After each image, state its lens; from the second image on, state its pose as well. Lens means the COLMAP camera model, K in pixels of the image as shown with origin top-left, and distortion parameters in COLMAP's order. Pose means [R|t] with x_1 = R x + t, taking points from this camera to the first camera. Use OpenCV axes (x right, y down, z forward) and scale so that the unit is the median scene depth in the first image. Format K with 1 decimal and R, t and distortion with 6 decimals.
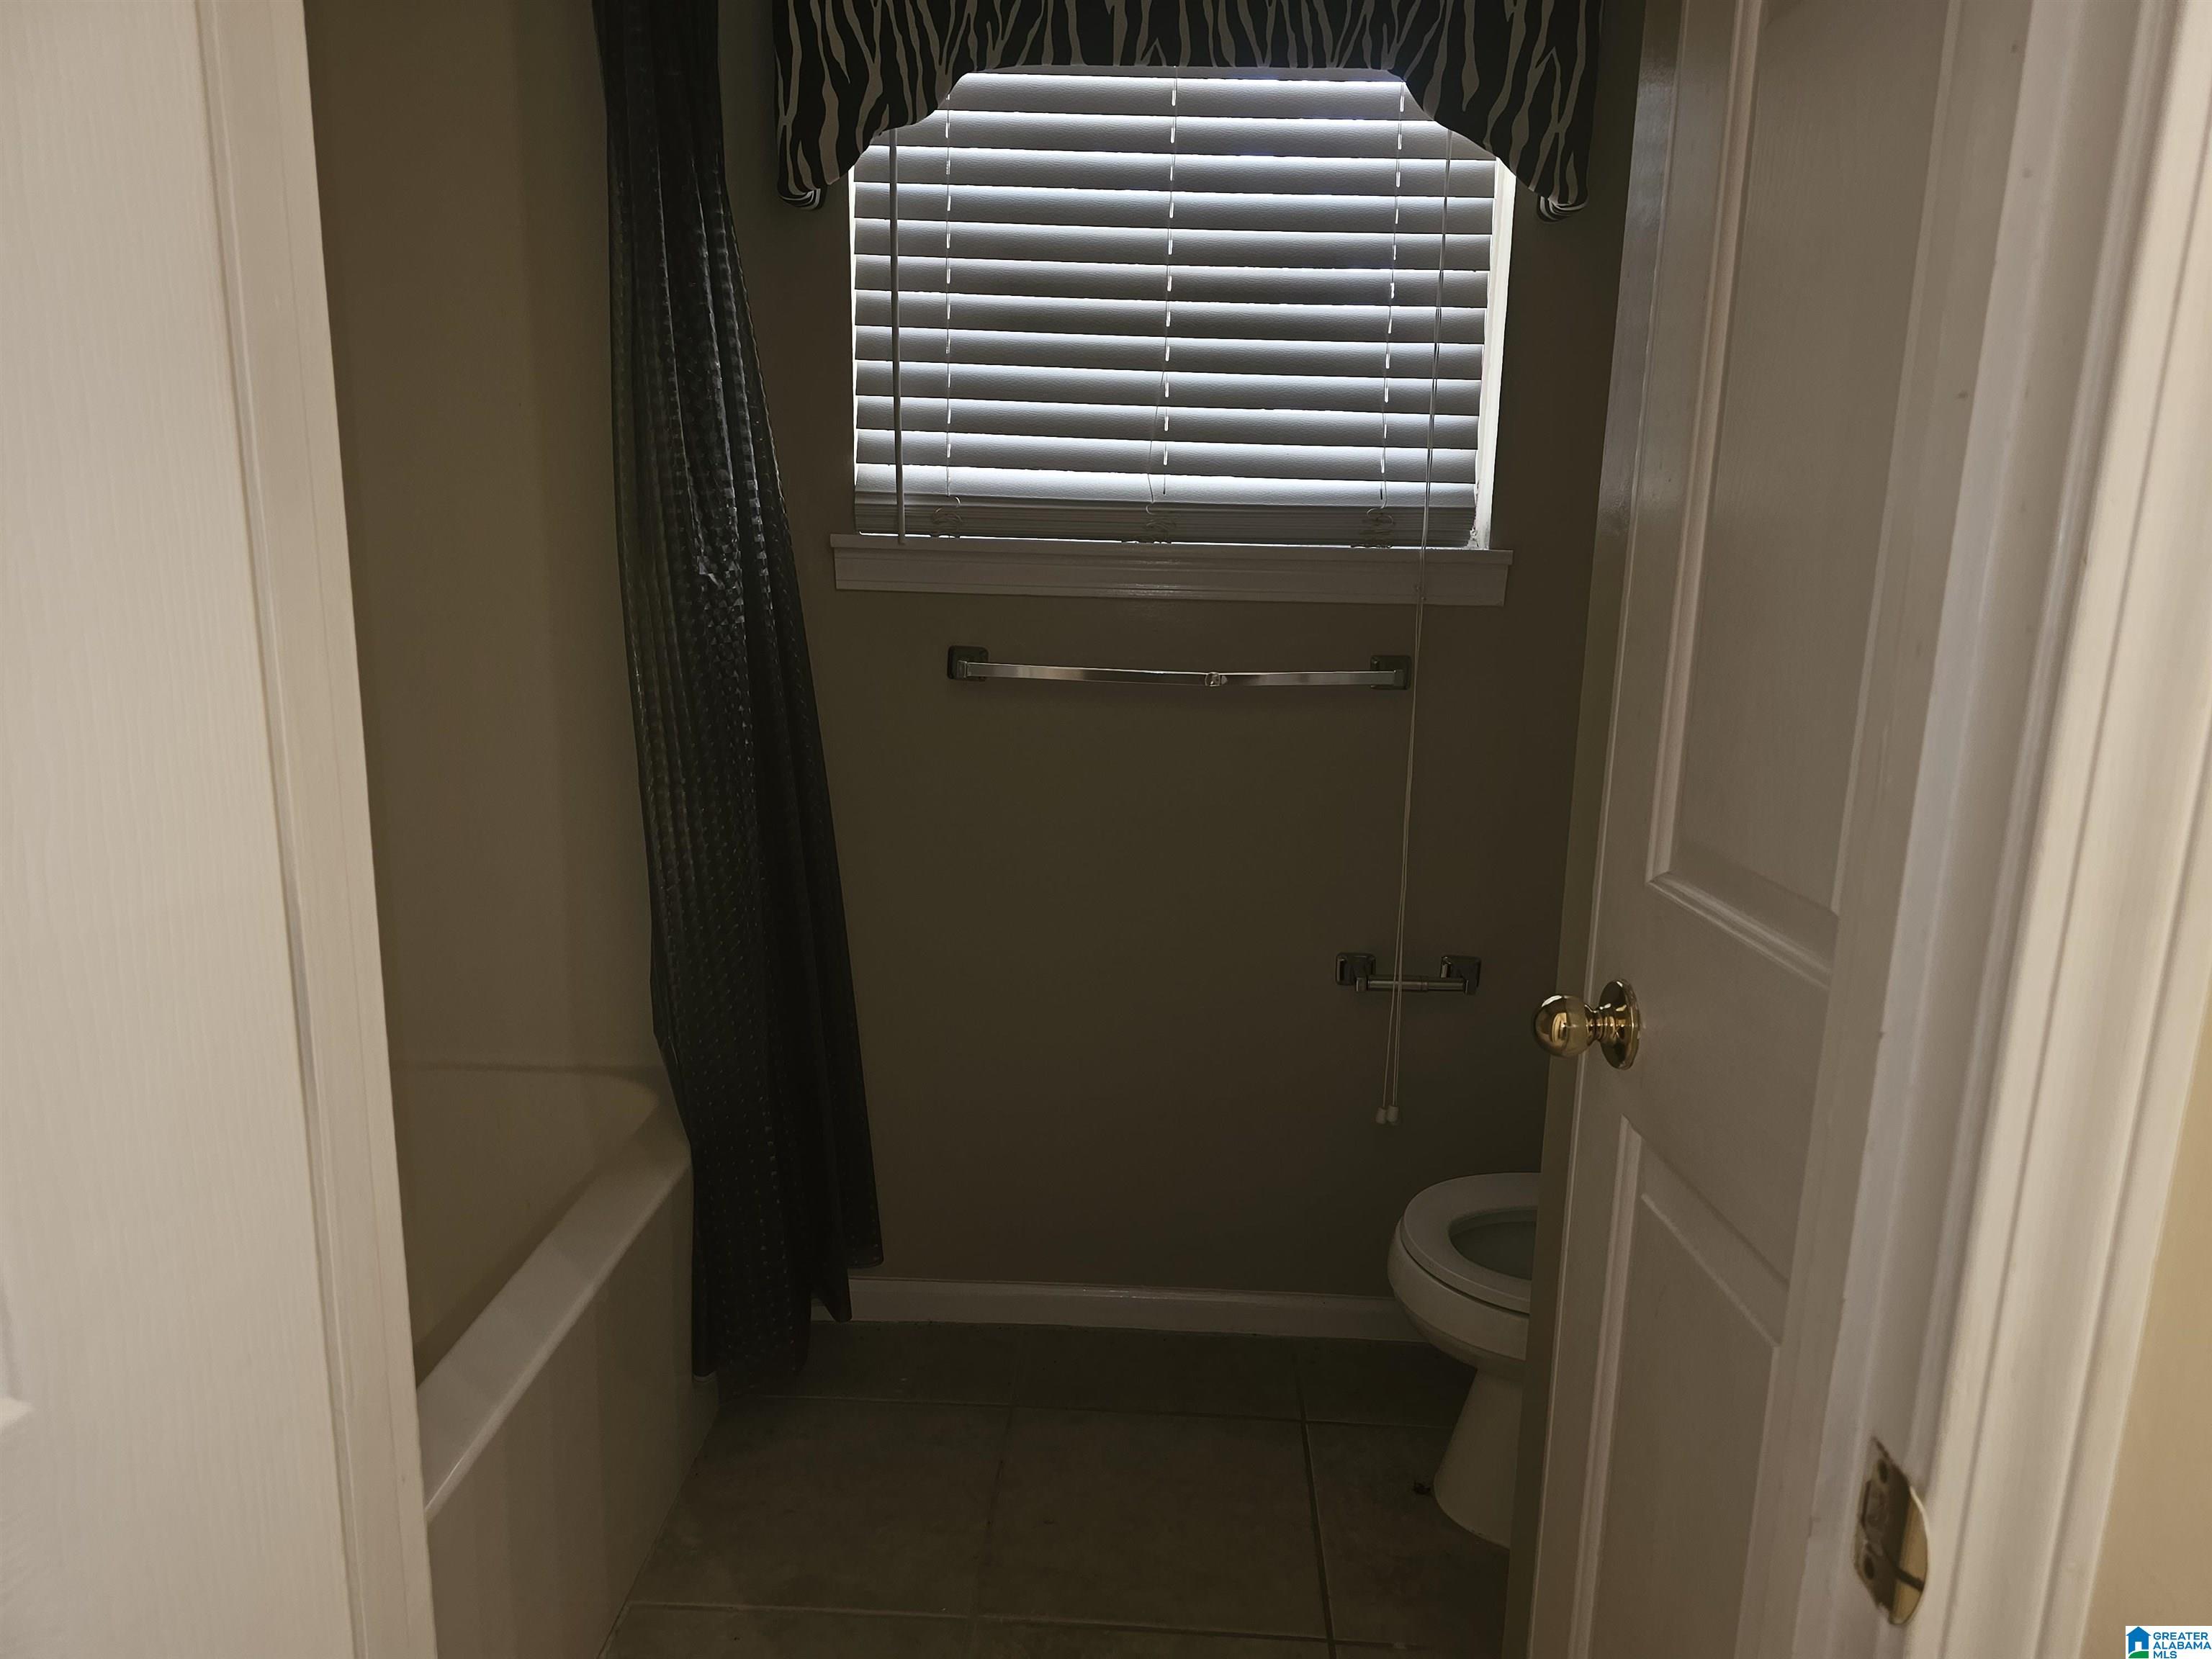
lens RADIAL K [[1476.8, 0, 1108.3], [0, 1476.8, 834.4], [0, 0, 1]] dist [0.028266, -0.021383]
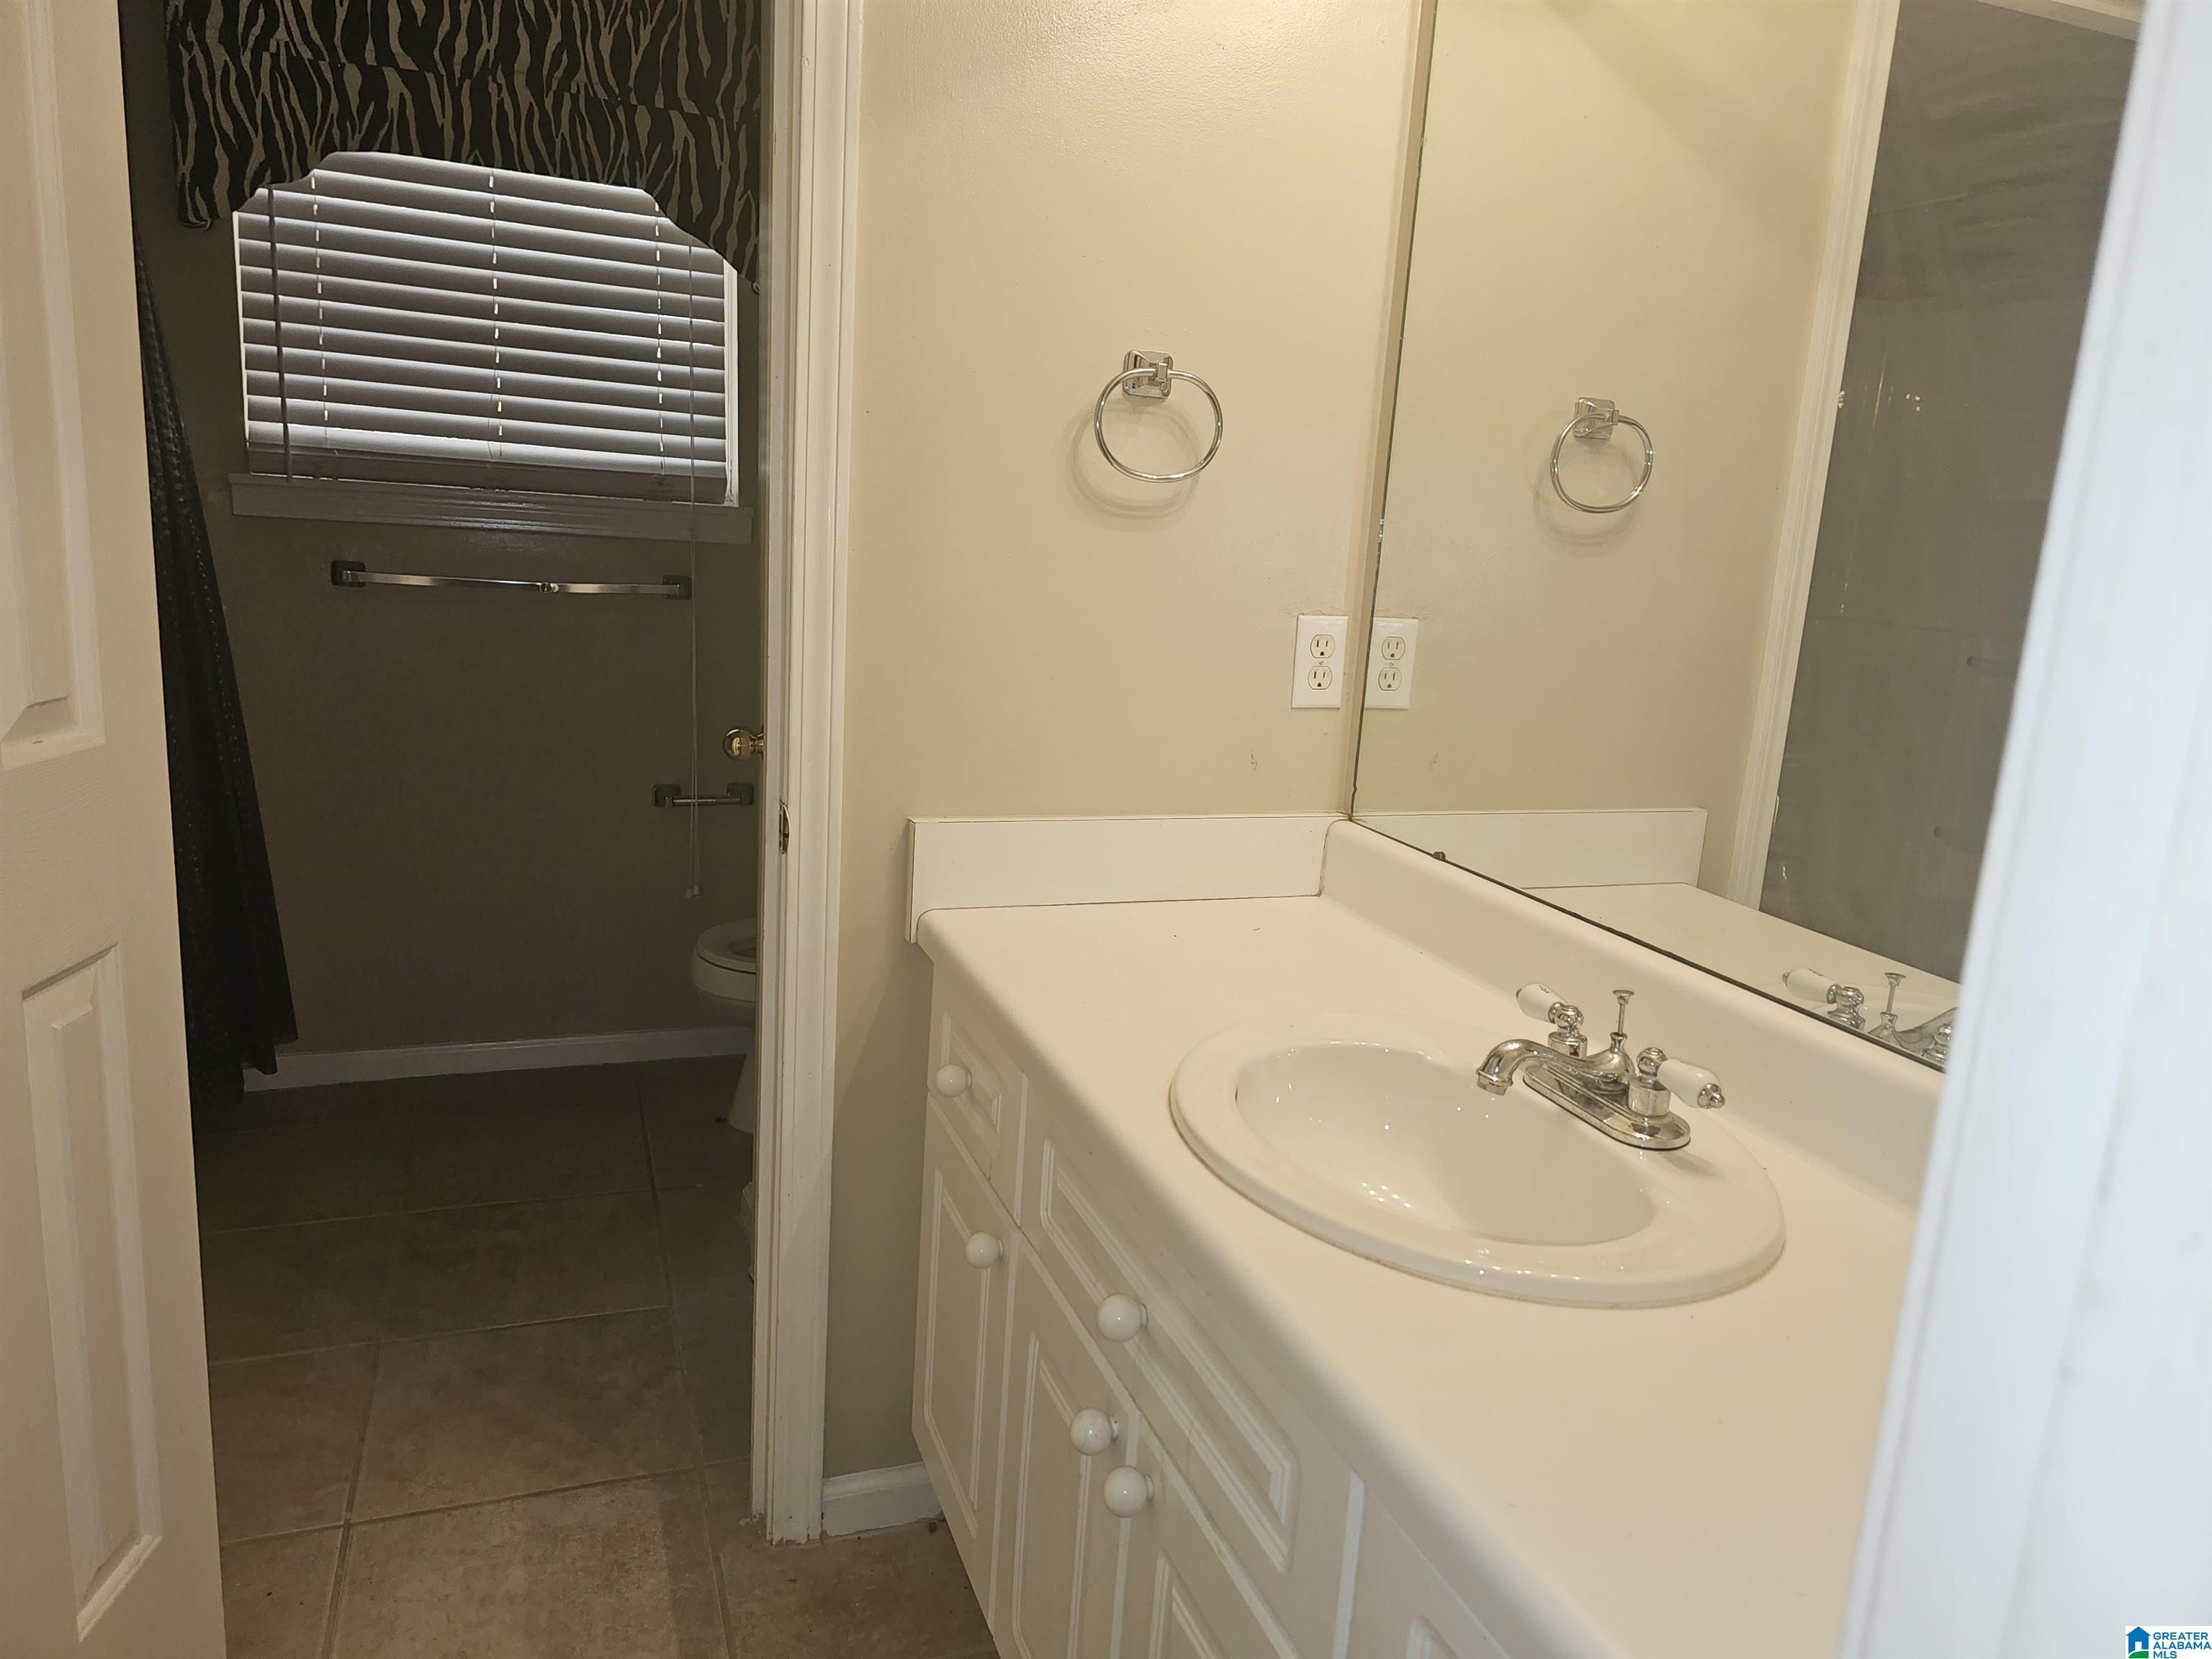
lens RADIAL K [[1476.8, 0, 1135.2], [0, 1476.8, 834.4], [0, 0, 1]] dist [0.028266, -0.021383]
pose [[0.909917, -0.050803, 0.411667, -0.014263], [0.044598, 0.998700, 0.024672, 0.129939], [-0.412385, -0.004090, 0.911000, -0.576302]]
